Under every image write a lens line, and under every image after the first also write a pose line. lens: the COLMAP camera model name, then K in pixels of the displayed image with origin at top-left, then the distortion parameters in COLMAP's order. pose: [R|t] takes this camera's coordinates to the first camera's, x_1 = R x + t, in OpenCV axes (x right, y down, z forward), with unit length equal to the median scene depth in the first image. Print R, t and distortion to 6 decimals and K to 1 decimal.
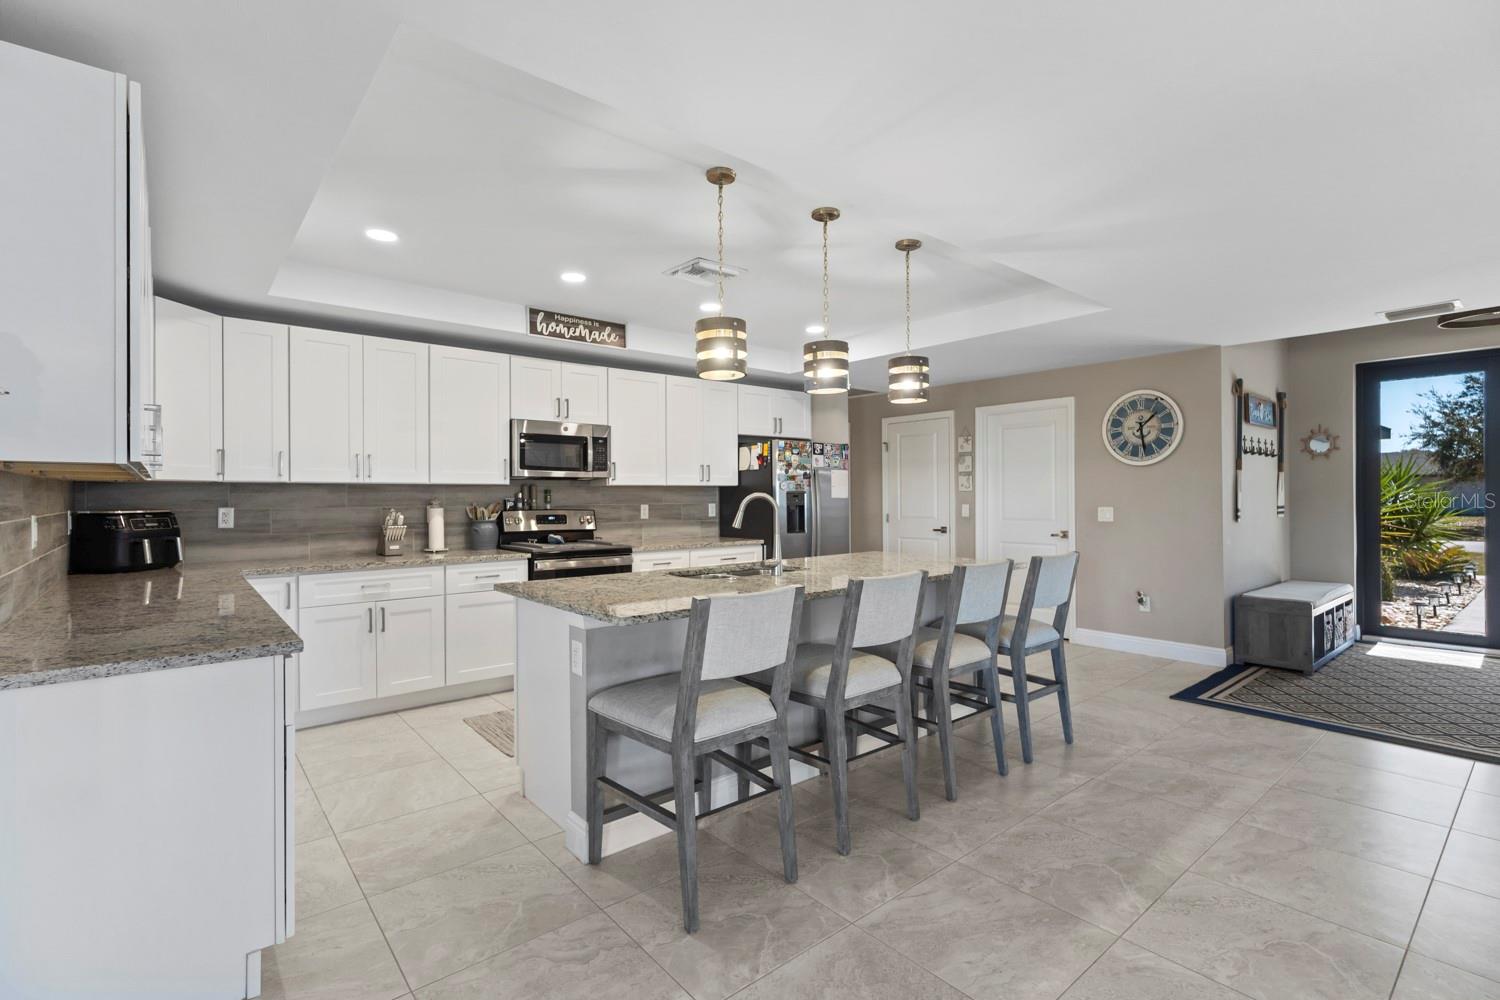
lens RADIAL K [[690.5, 0, 751.0], [0, 690.5, 489.6], [0, 0, 1]] dist [0.008260, -0.000843]
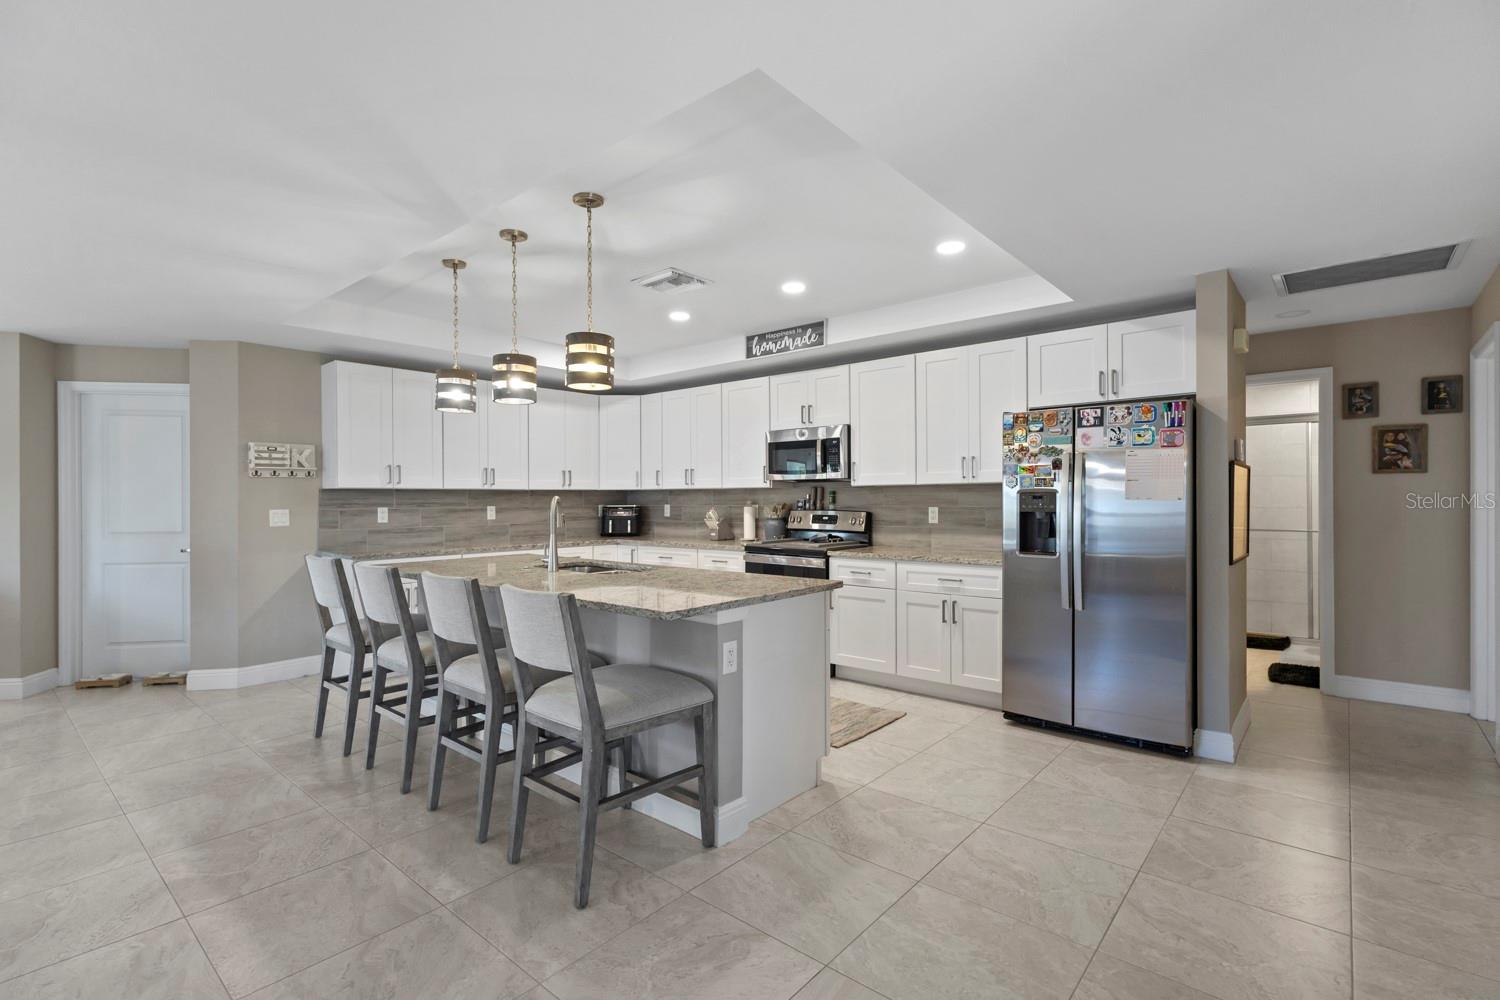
lens RADIAL K [[690.5, 0, 751.6], [0, 690.5, 506.9], [0, 0, 1]] dist [0.008260, -0.000843]
pose [[0.153748, 0.017059, -0.987963, 0.805423], [0.014529, 0.999704, 0.019523, 0.001709], [0.988003, -0.017355, 0.153454, 0.790487]]
